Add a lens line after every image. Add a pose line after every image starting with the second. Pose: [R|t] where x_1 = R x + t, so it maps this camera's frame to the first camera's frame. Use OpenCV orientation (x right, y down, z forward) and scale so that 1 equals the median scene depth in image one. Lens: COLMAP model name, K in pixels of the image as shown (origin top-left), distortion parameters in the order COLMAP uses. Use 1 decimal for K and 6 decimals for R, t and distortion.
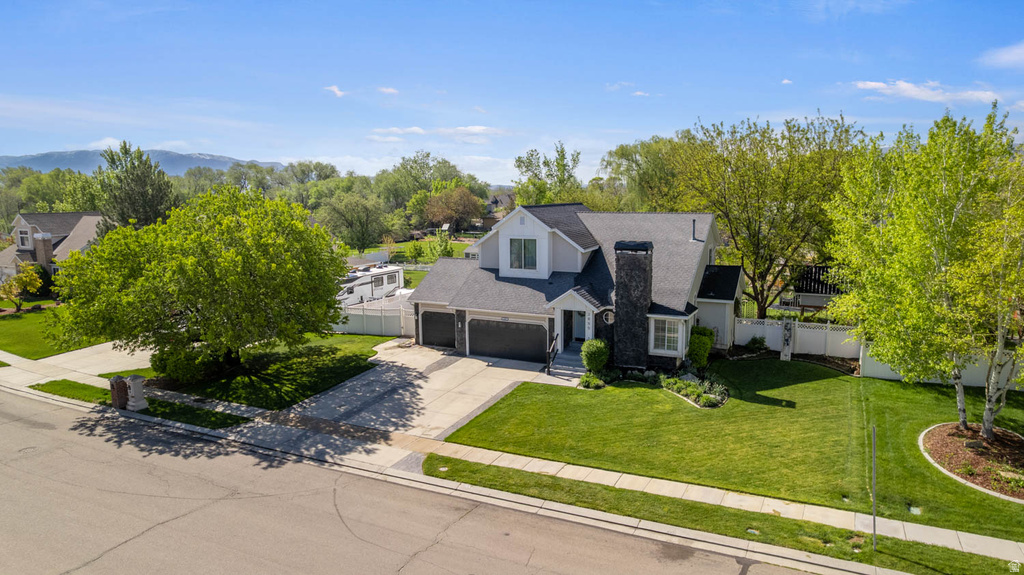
lens RADIAL K [[657.1, 0, 513.7], [0, 657.1, 291.0], [0, 0, 1]] dist [-0.073495, 0.065653]
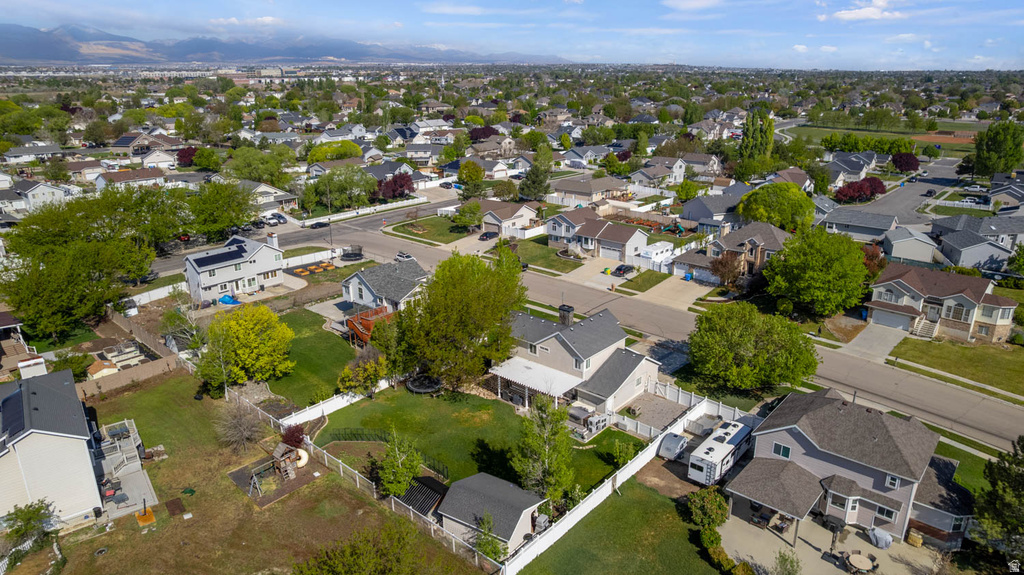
lens RADIAL K [[657.1, 0, 513.7], [0, 657.1, 291.0], [0, 0, 1]] dist [-0.073495, 0.065653]
pose [[-0.968781, -0.061272, 0.240229, -0.246473], [0.056251, 0.889383, 0.453690, -1.412512], [-0.241454, 0.453039, -0.858170, 3.486499]]
